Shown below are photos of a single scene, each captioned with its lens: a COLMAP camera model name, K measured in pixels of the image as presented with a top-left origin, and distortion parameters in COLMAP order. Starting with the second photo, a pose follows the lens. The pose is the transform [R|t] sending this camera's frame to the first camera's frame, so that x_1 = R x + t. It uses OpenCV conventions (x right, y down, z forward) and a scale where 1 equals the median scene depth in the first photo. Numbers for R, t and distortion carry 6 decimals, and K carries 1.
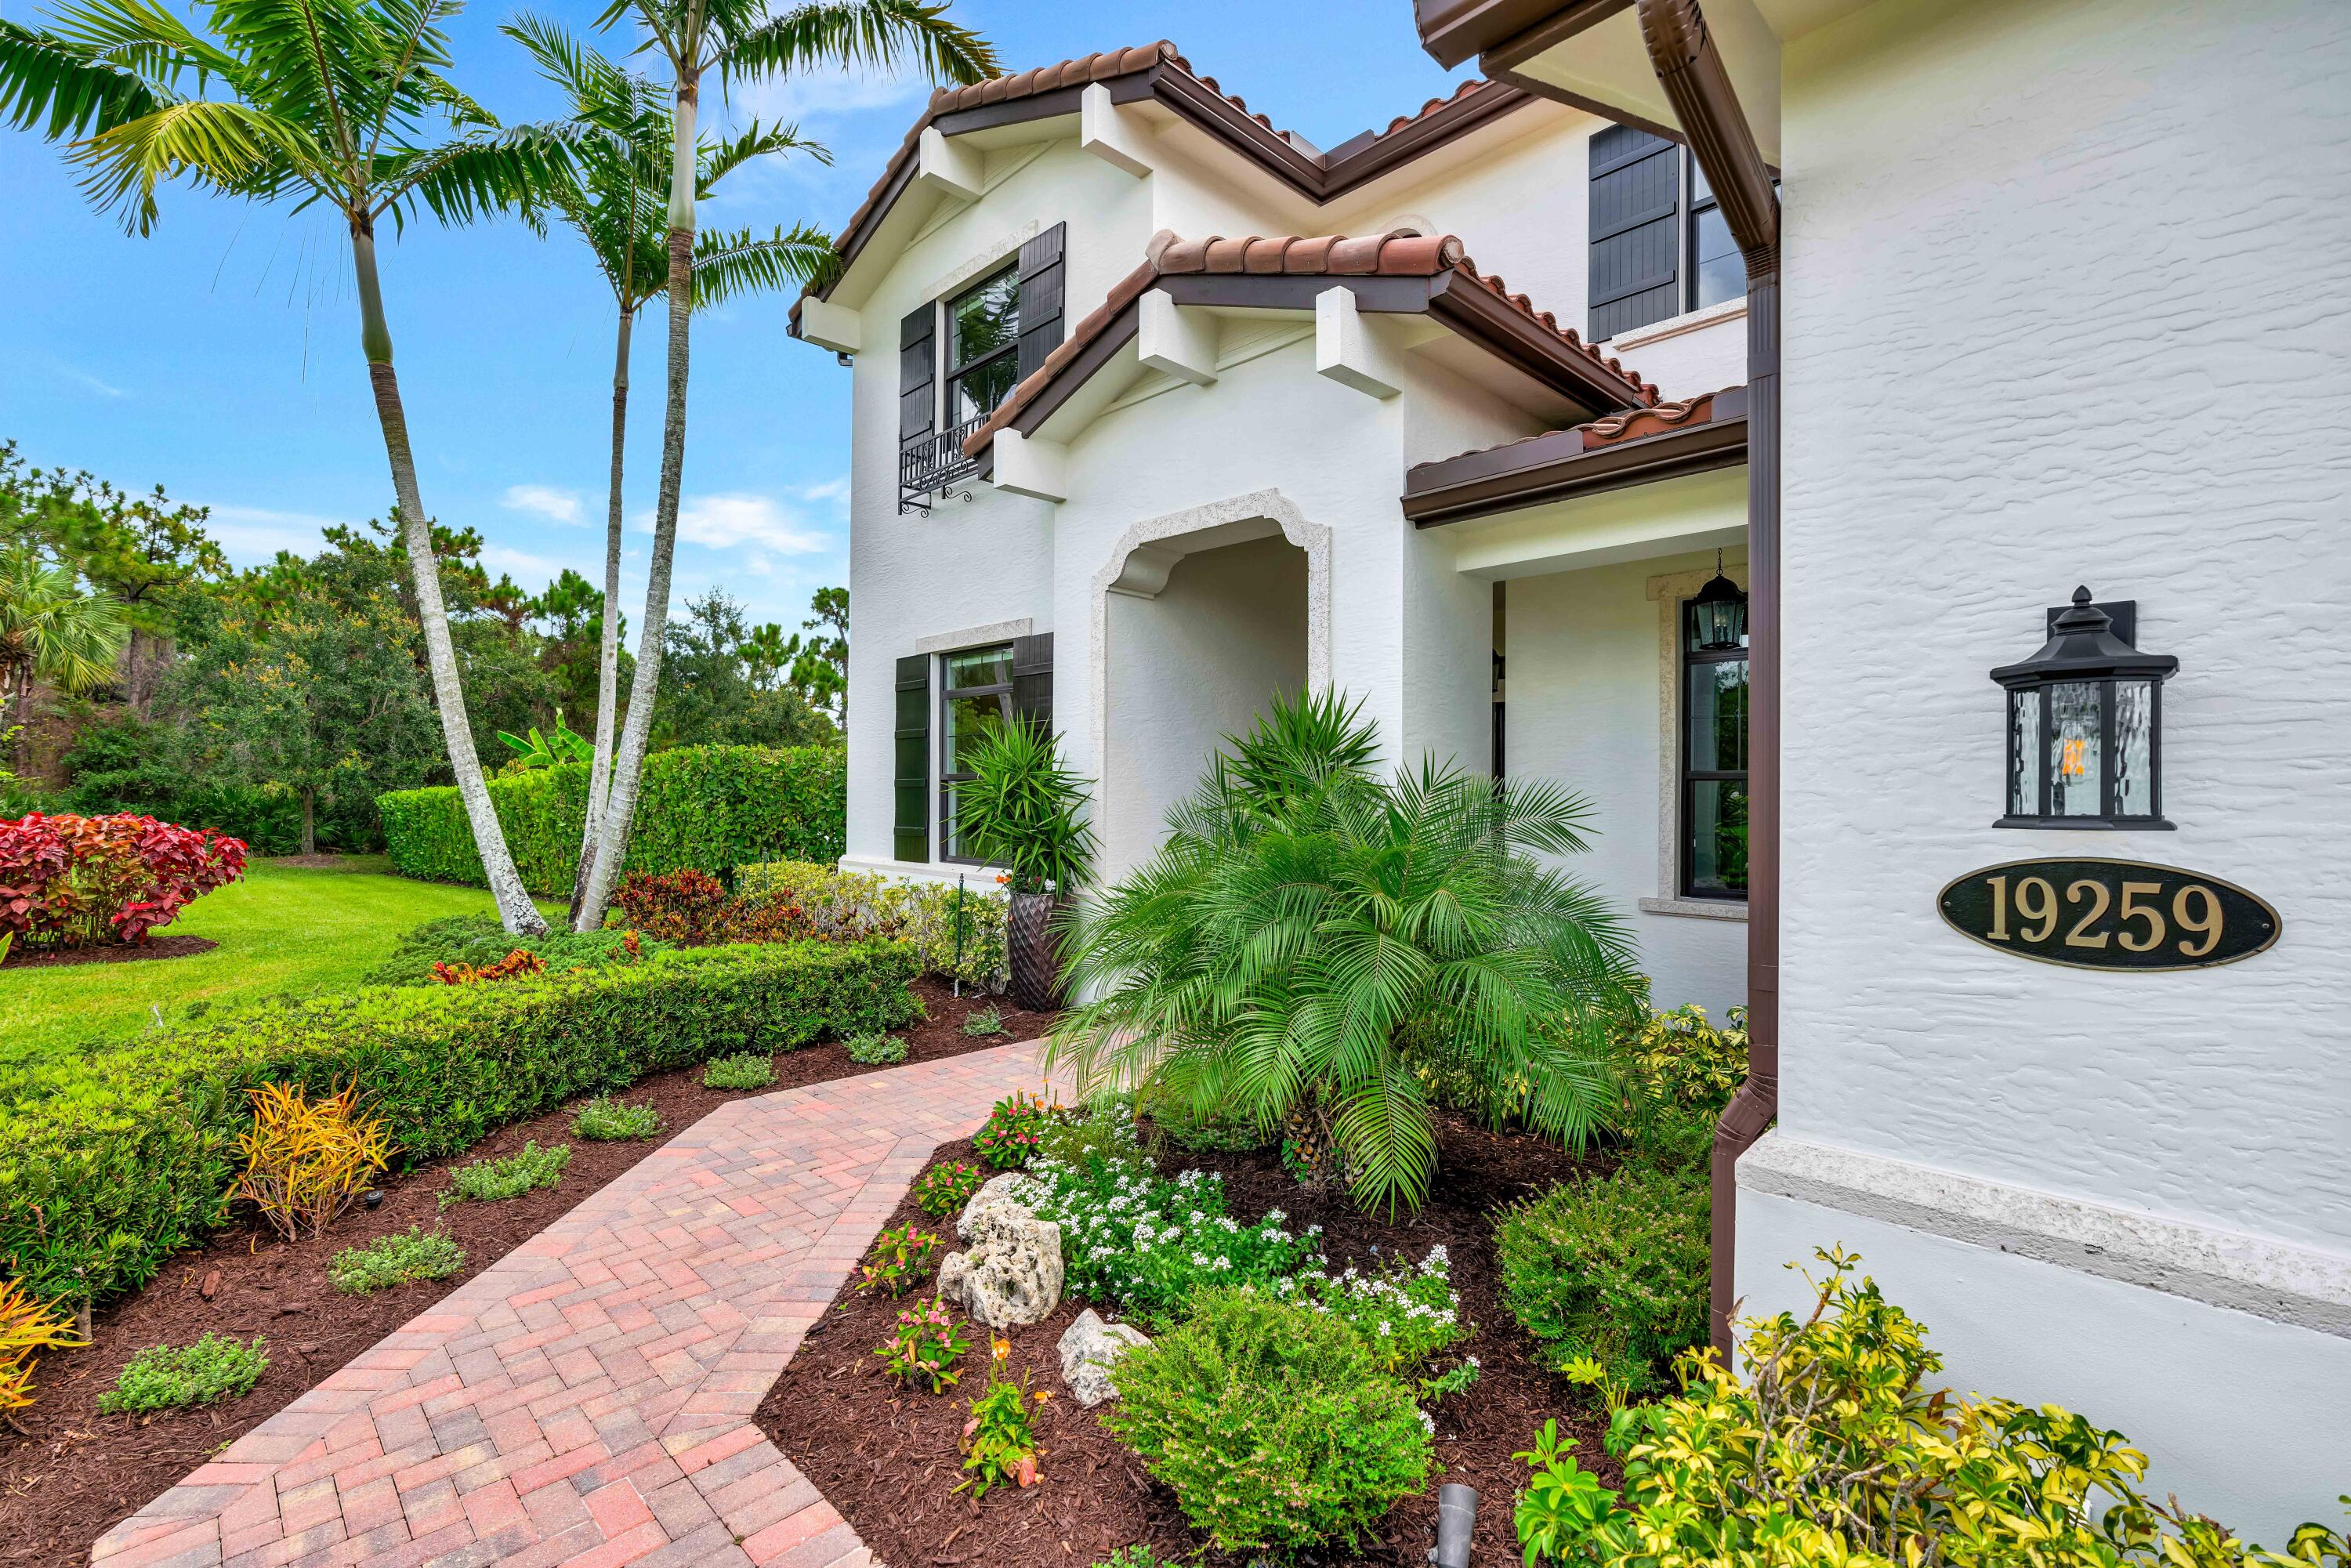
lens RADIAL K [[1049.9, 0, 1175.5], [0, 1049.9, 784.0], [0, 0, 1]] dist [-0.001124, 0.003992]
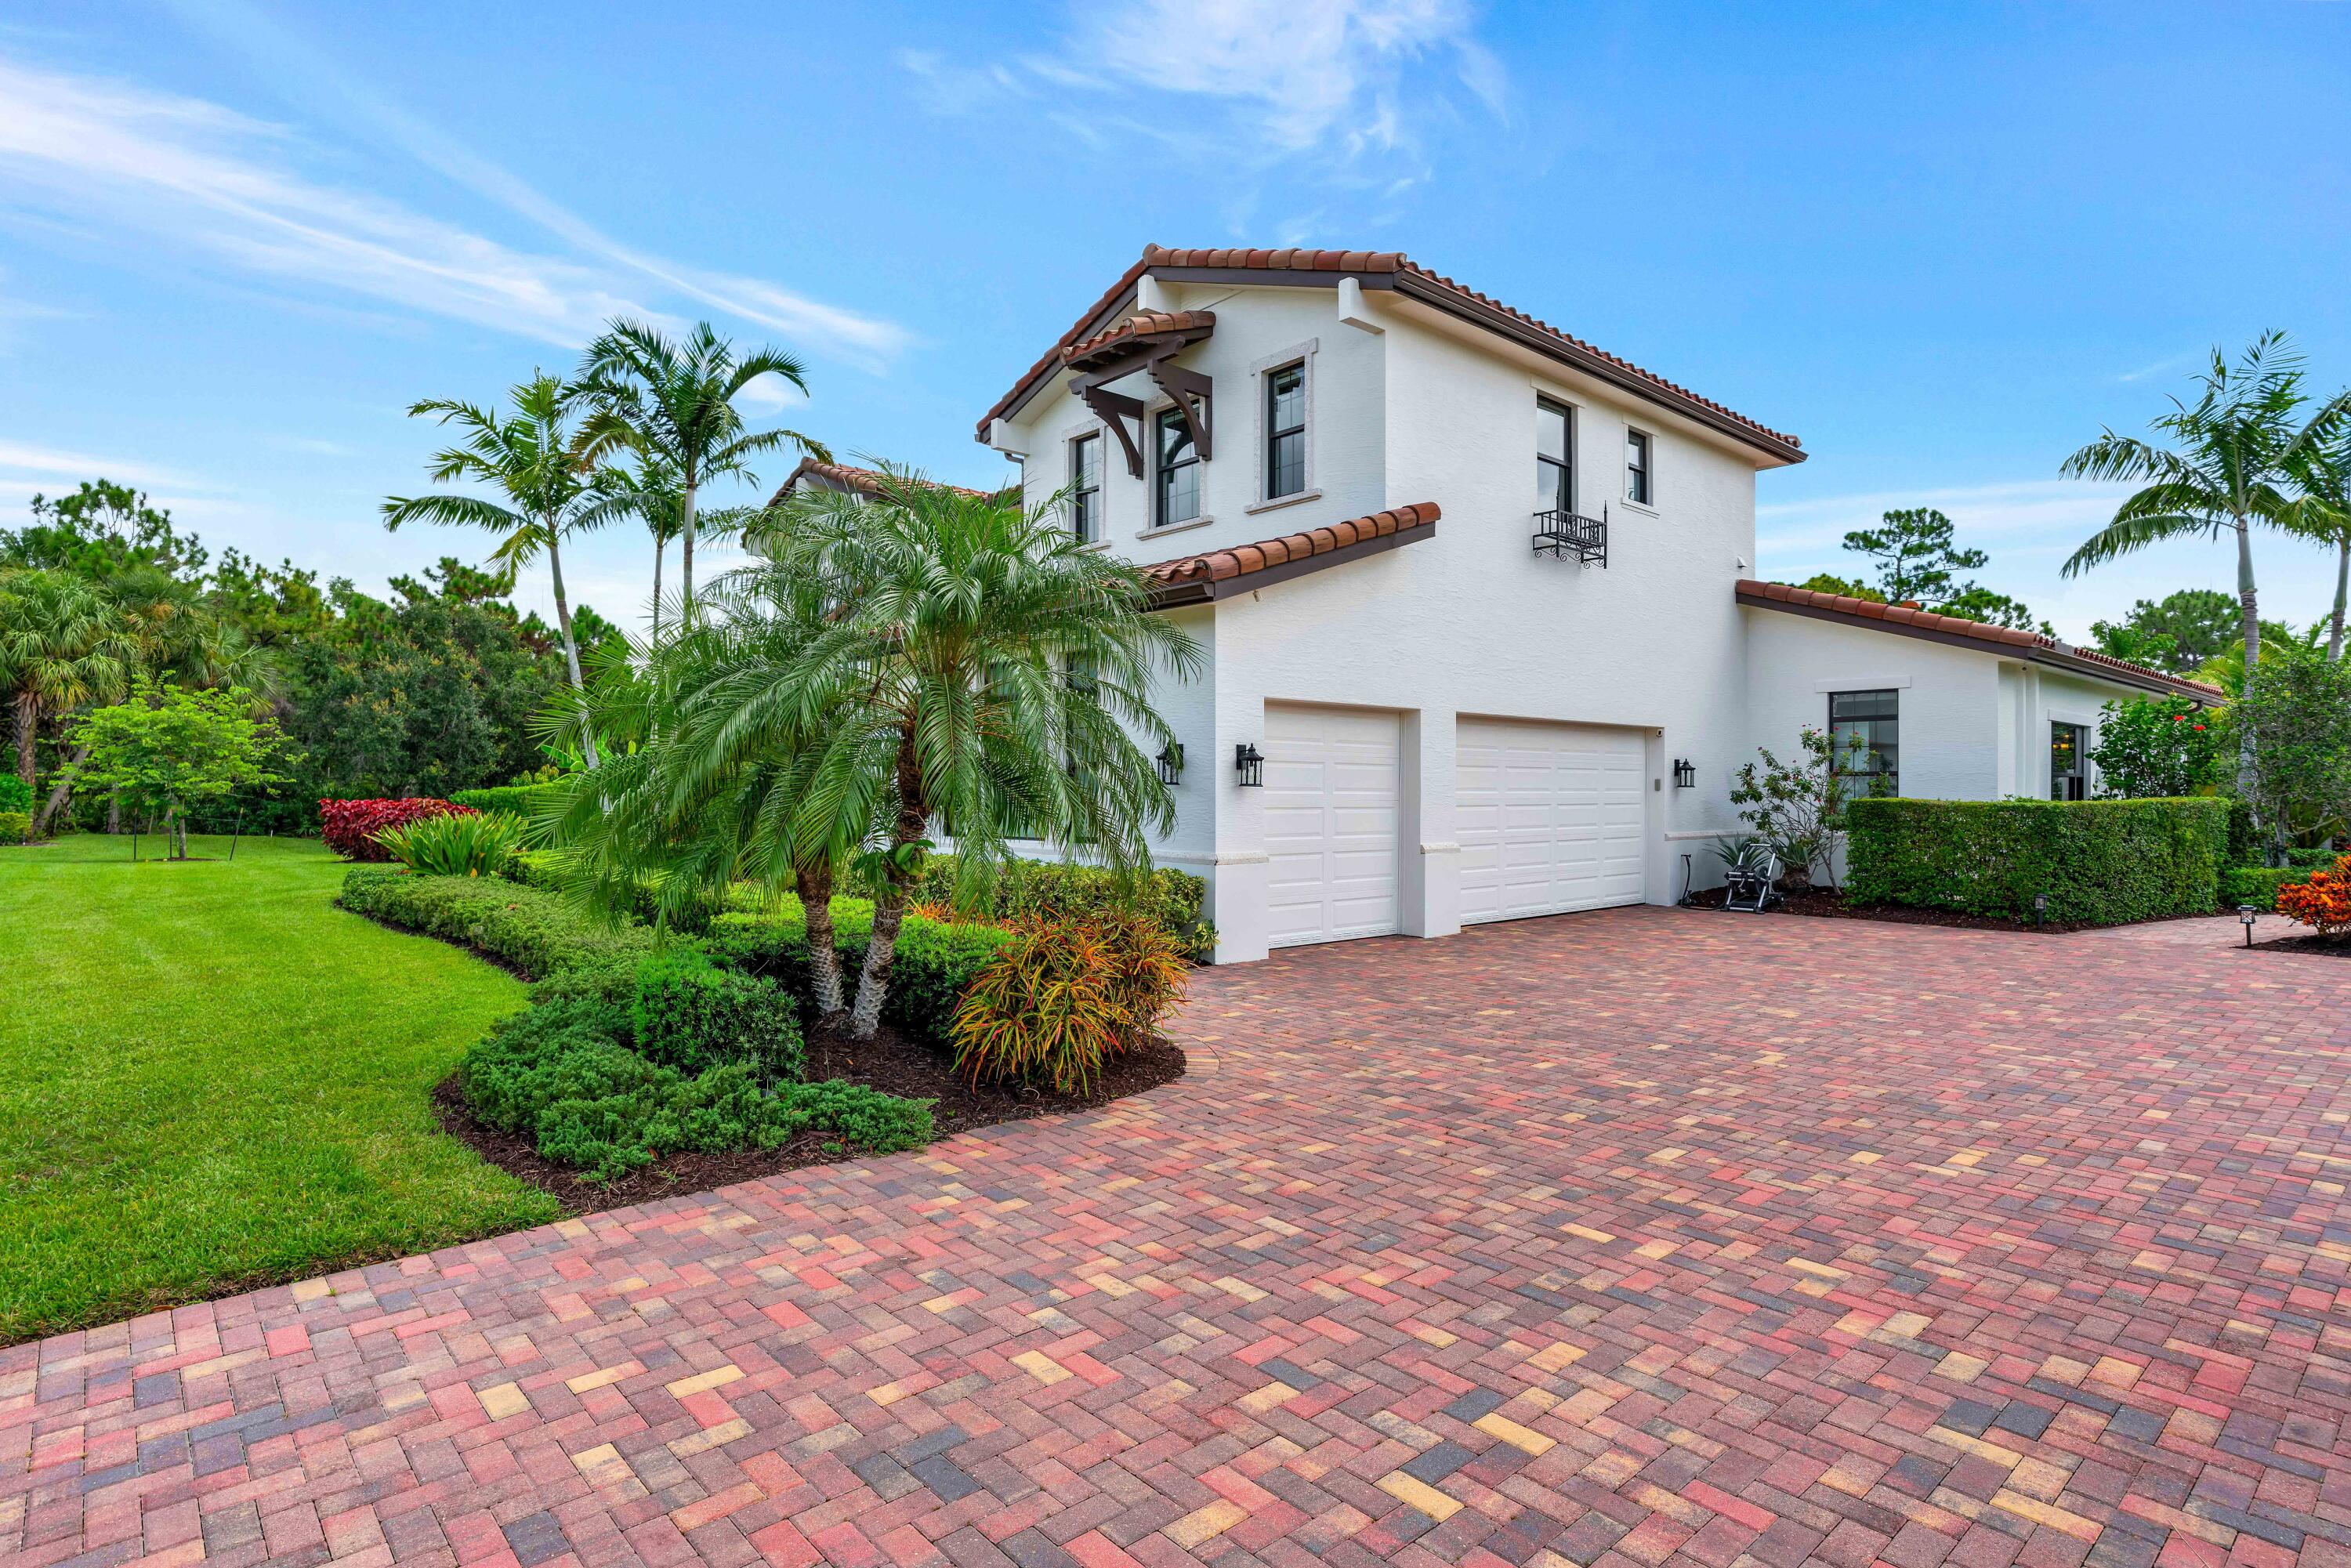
lens RADIAL K [[1215.7, 0, 1175.5], [0, 1215.7, 784.0], [0, 0, 1]] dist [0.022047, -0.000006]
pose [[0.998942, -0.005177, -0.045706, 0.237546], [0.005163, 0.999987, -0.000409, 0.004437], [0.045707, 0.000173, 0.998955, -0.539685]]
